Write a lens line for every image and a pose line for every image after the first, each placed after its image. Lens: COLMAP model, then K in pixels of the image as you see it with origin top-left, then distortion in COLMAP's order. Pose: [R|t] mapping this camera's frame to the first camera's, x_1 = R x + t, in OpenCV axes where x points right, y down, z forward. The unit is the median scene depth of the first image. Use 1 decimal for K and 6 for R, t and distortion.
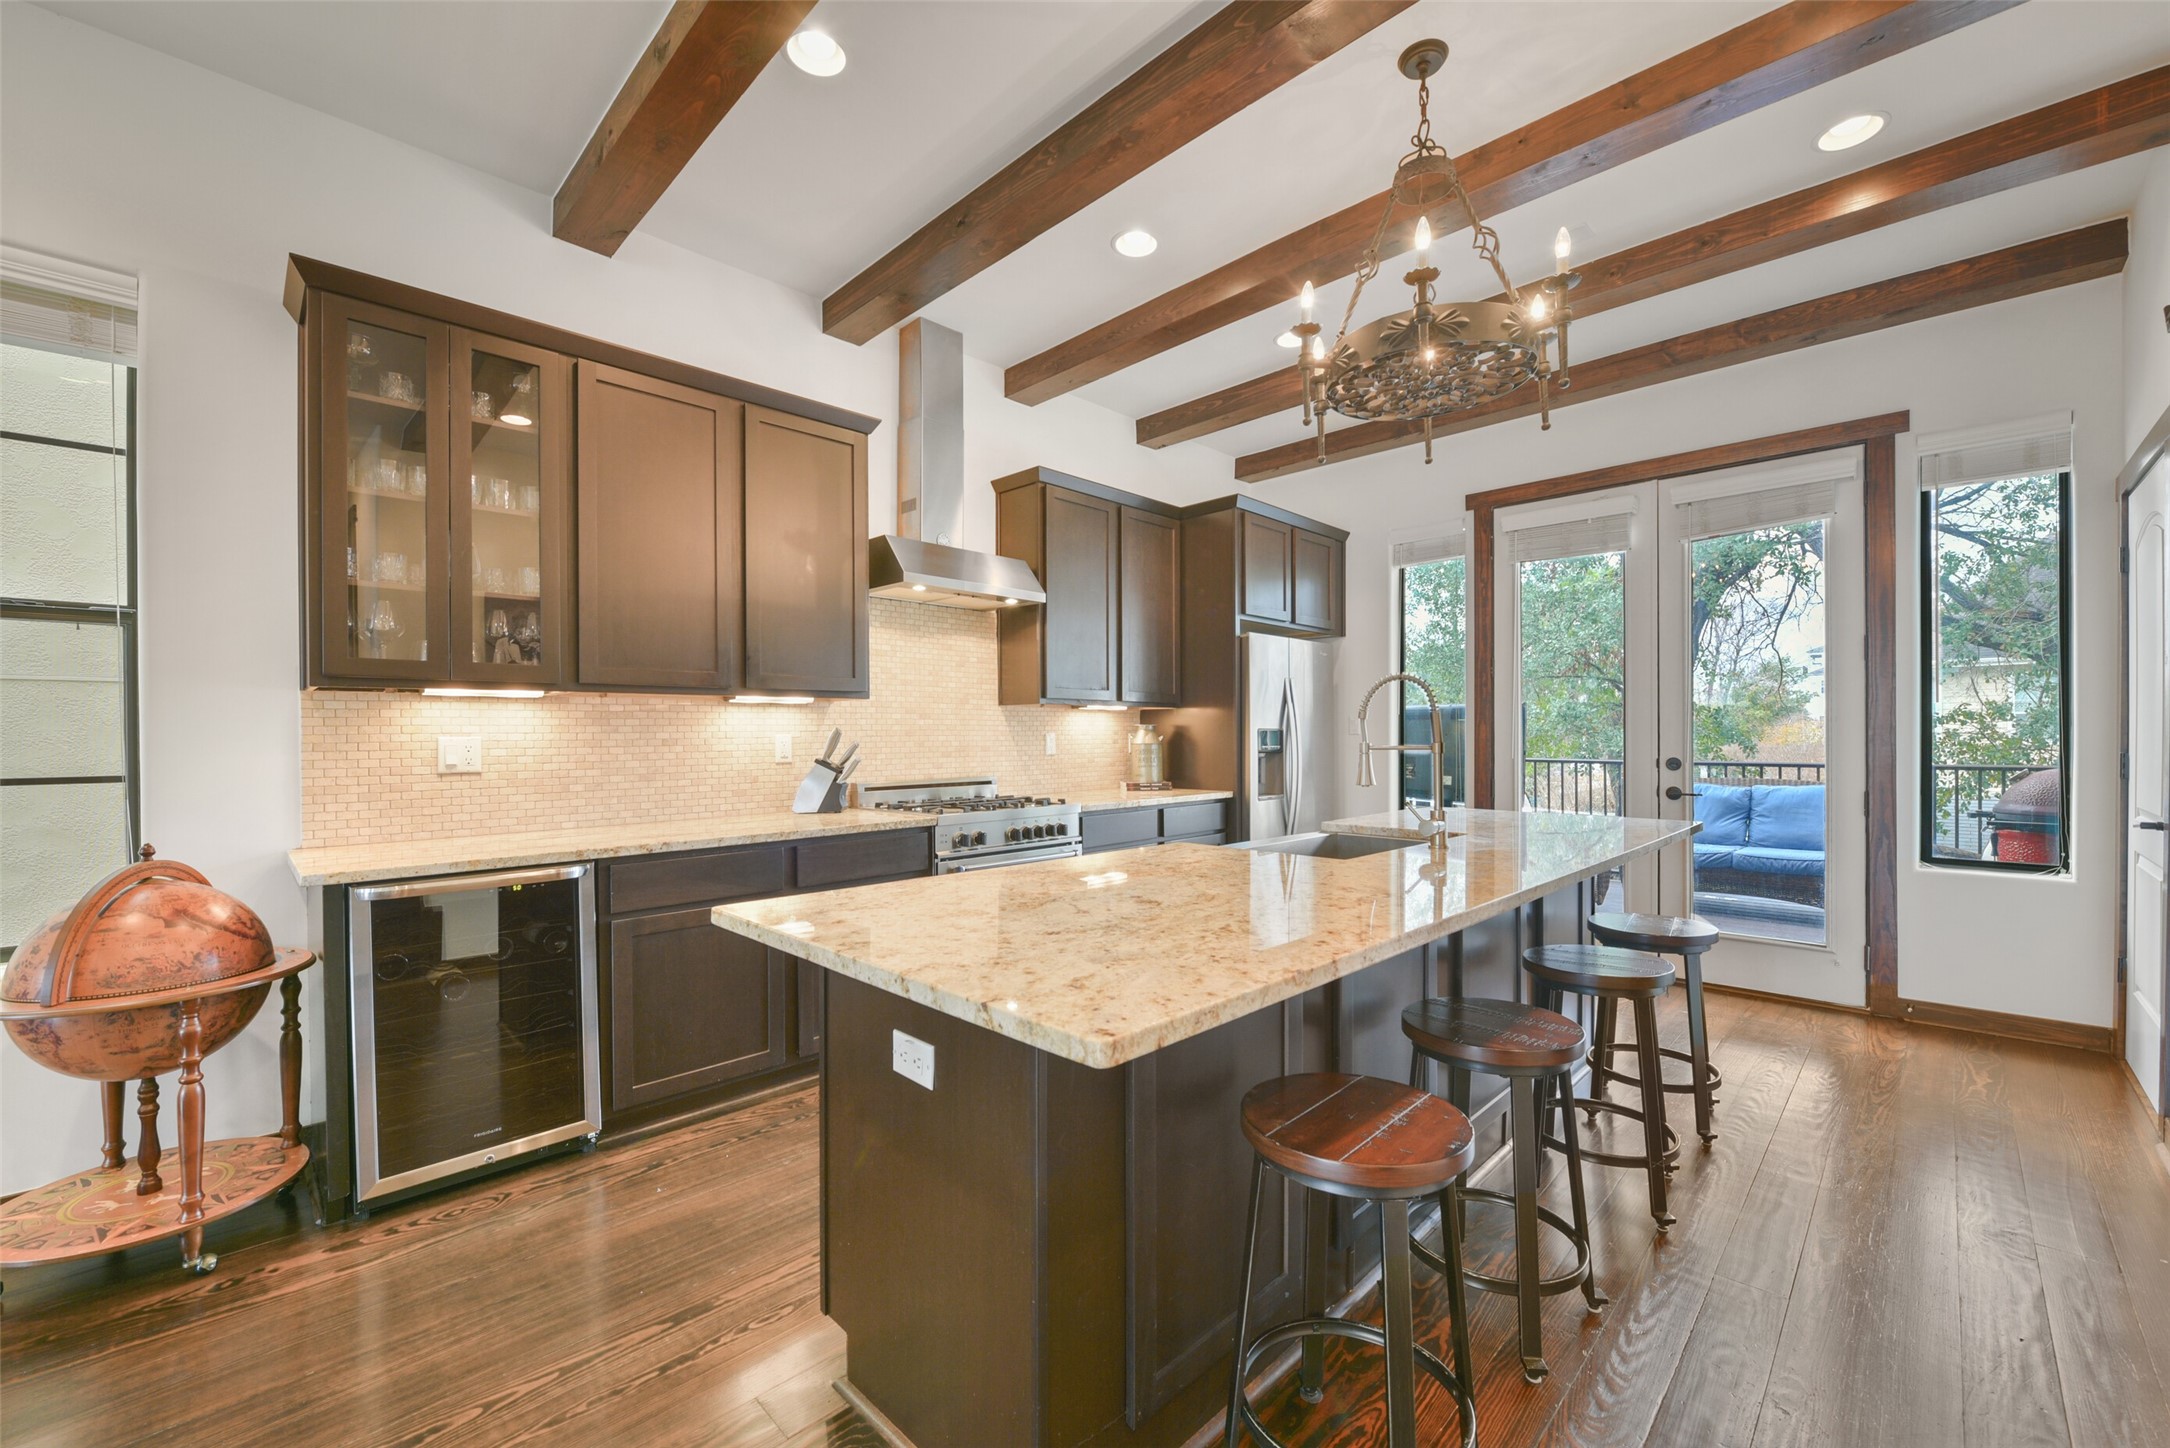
lens RADIAL K [[863.3, 0, 1085.0], [0, 863.3, 724.0], [0, 0, 1]] dist [-0.003067, -0.000458]
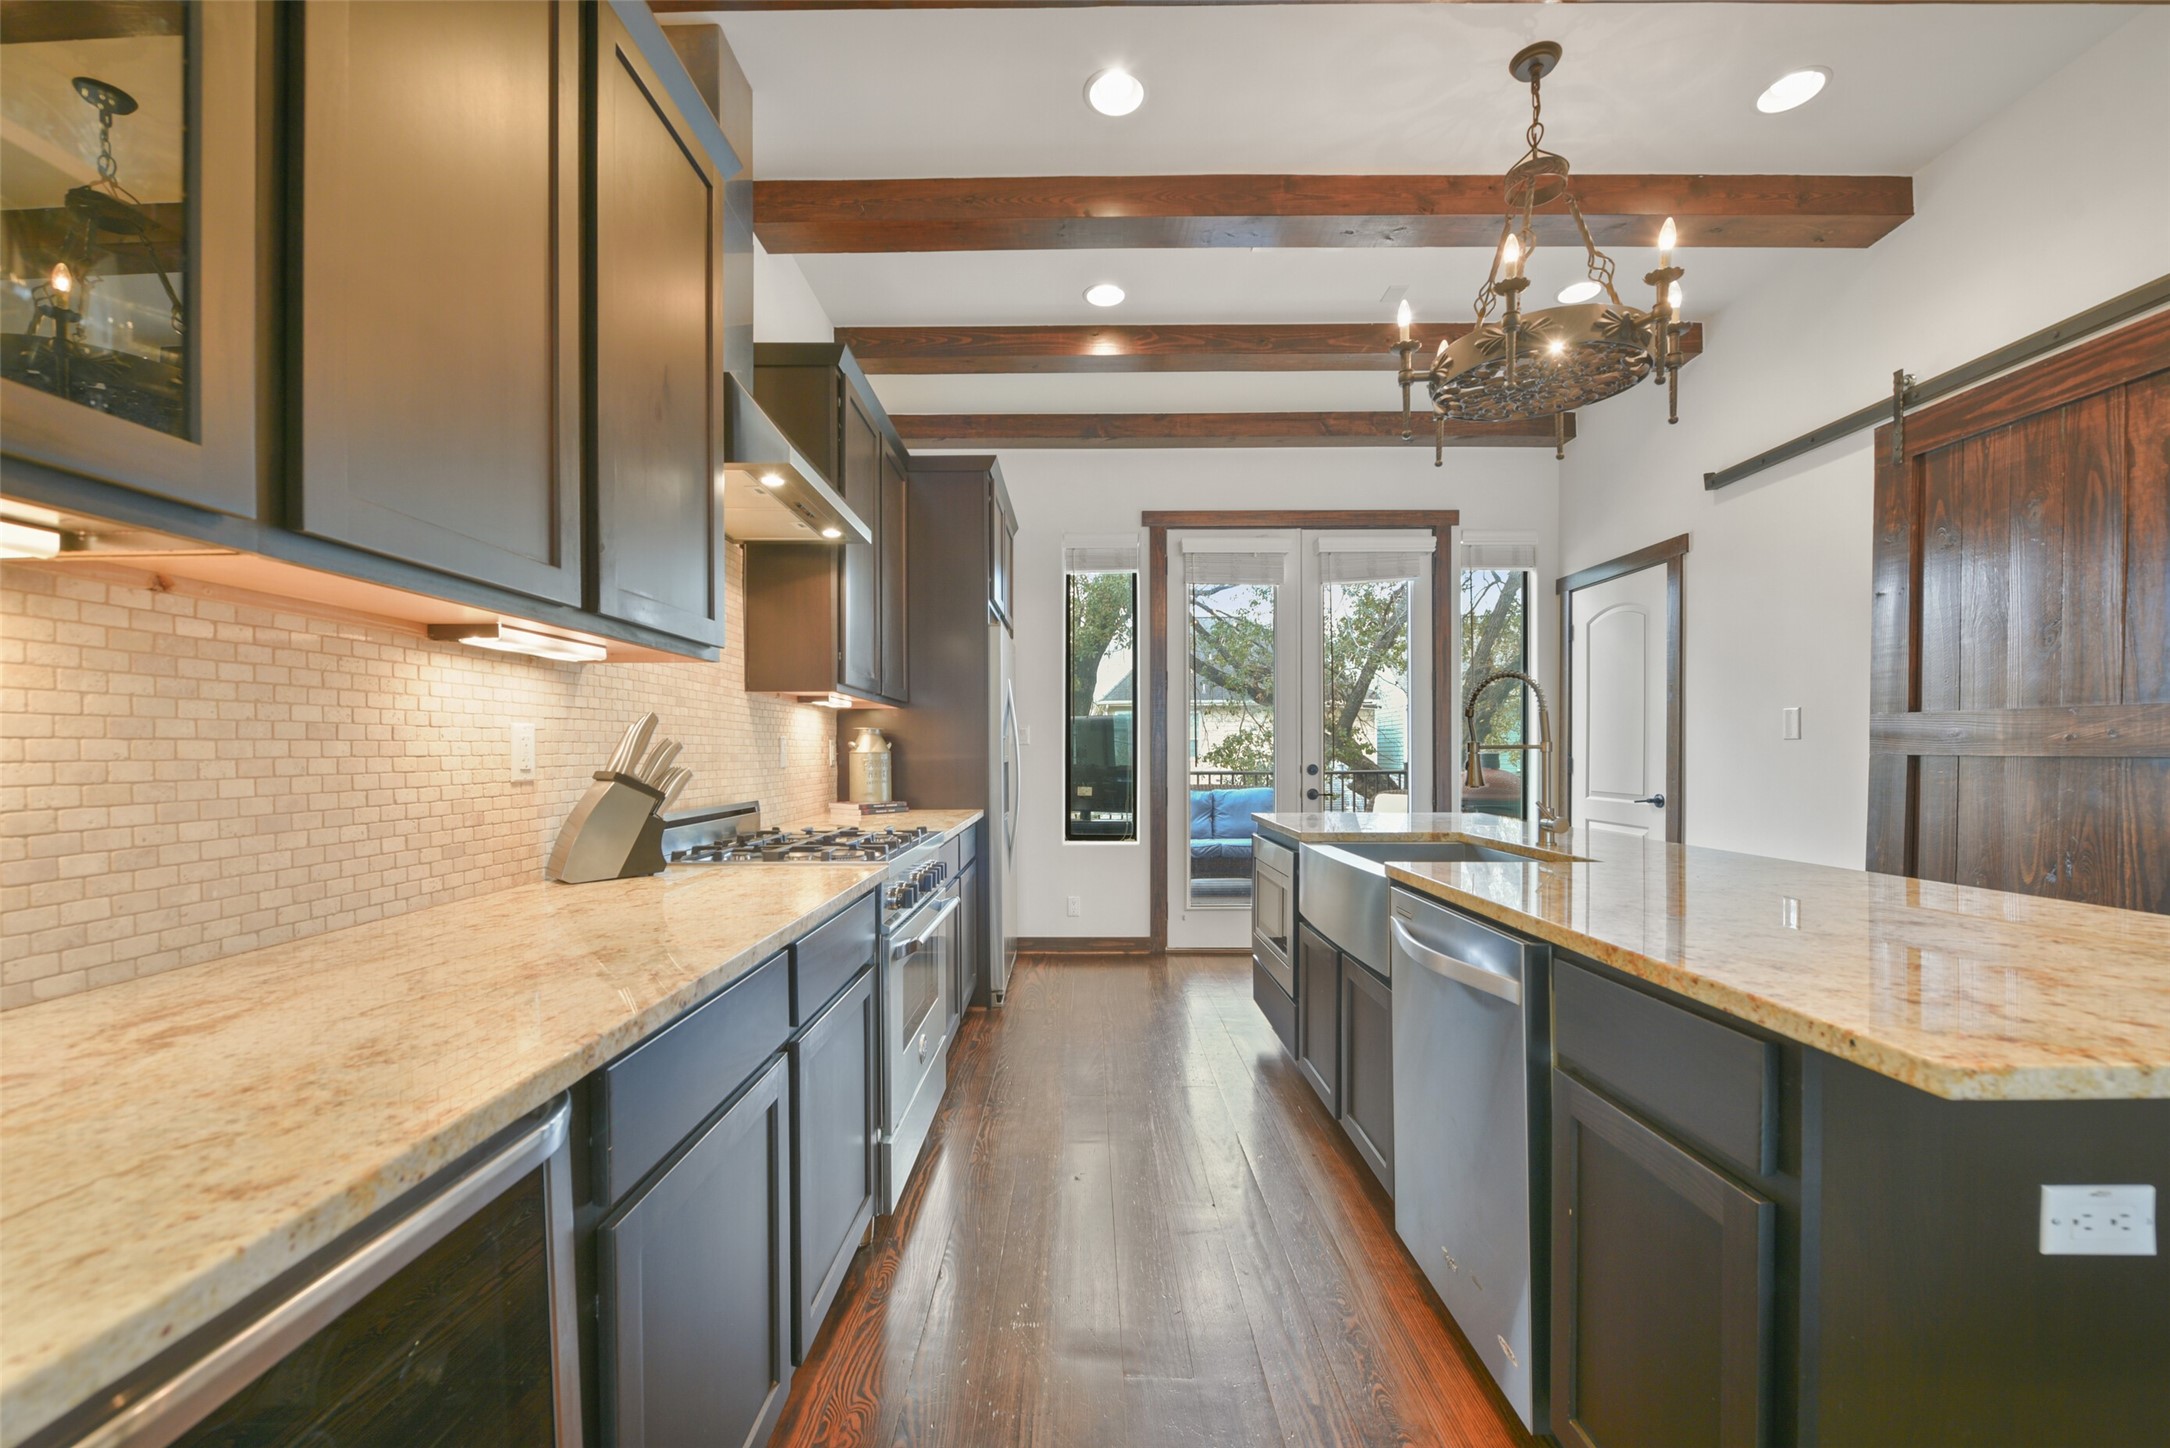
lens RADIAL K [[873.3, 0, 1083.4], [0, 873.3, 749.6], [0, 0, 1]] dist [-0.000432, -0.000341]
pose [[0.711632, 0.005347, 0.702532, -0.444218], [-0.009483, 0.999953, 0.001994, 0.021958], [-0.702488, -0.008081, 0.711650, 0.411077]]
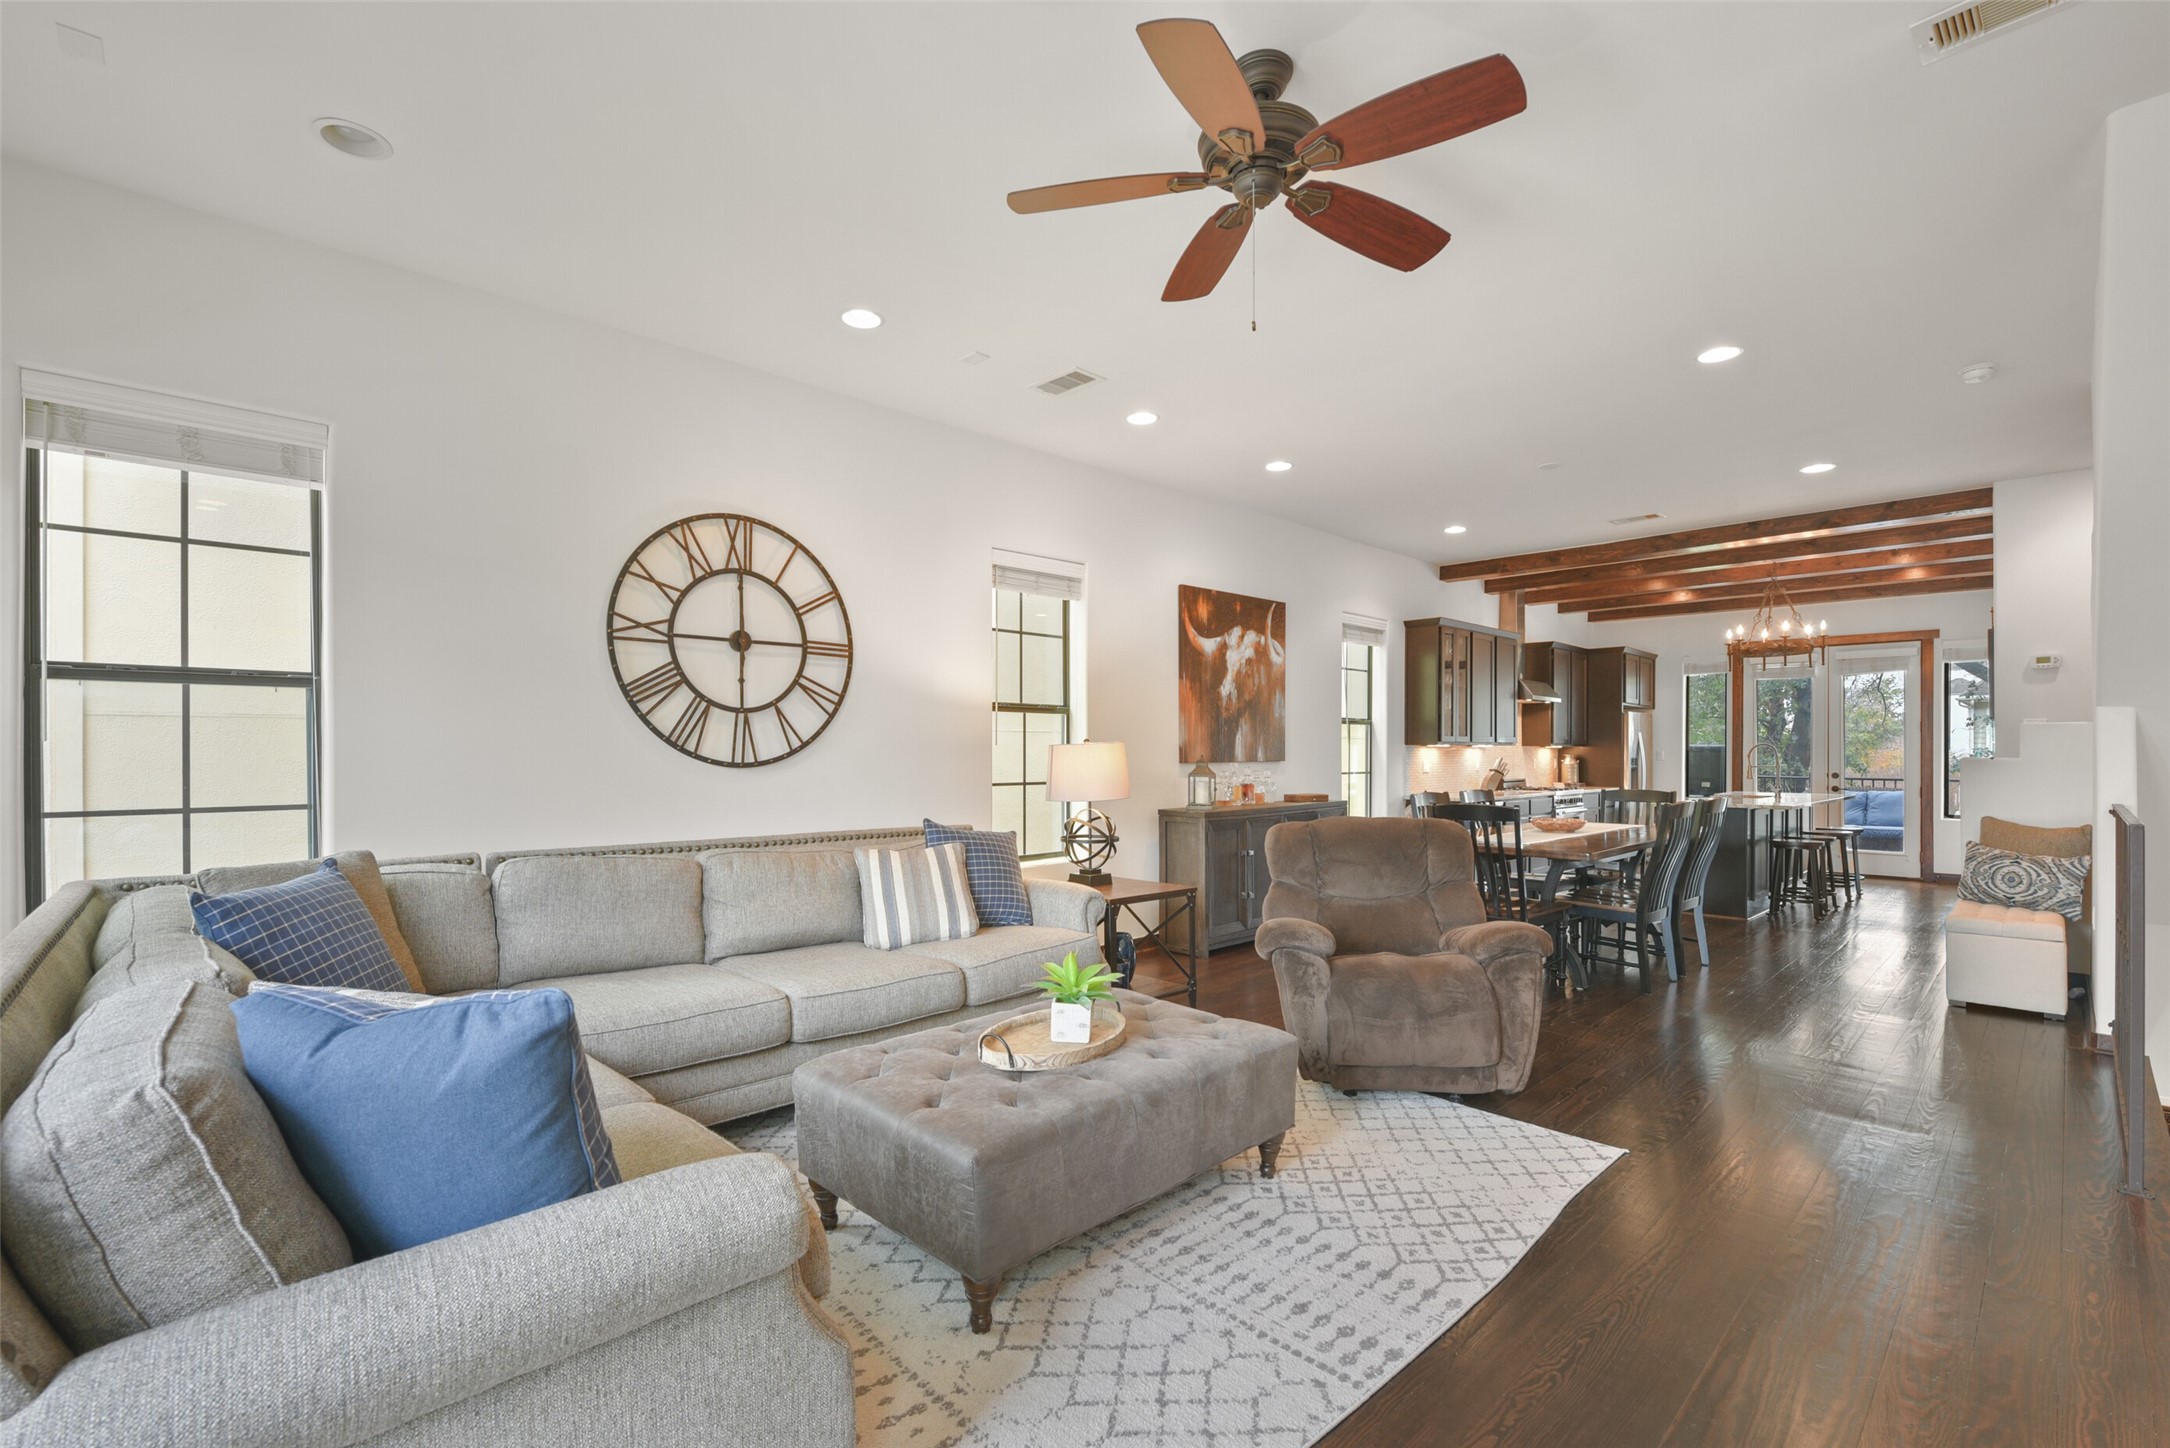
lens RADIAL K [[942.7, 0, 1092.5], [0, 942.7, 753.2], [0, 0, 1]] dist [0.028544, -0.000127]
pose [[0.999894, 0.003839, -0.014038, -1.386926], [-0.003792, 0.999987, 0.003358, -0.011014], [0.014051, -0.003304, 0.999896, -1.744044]]
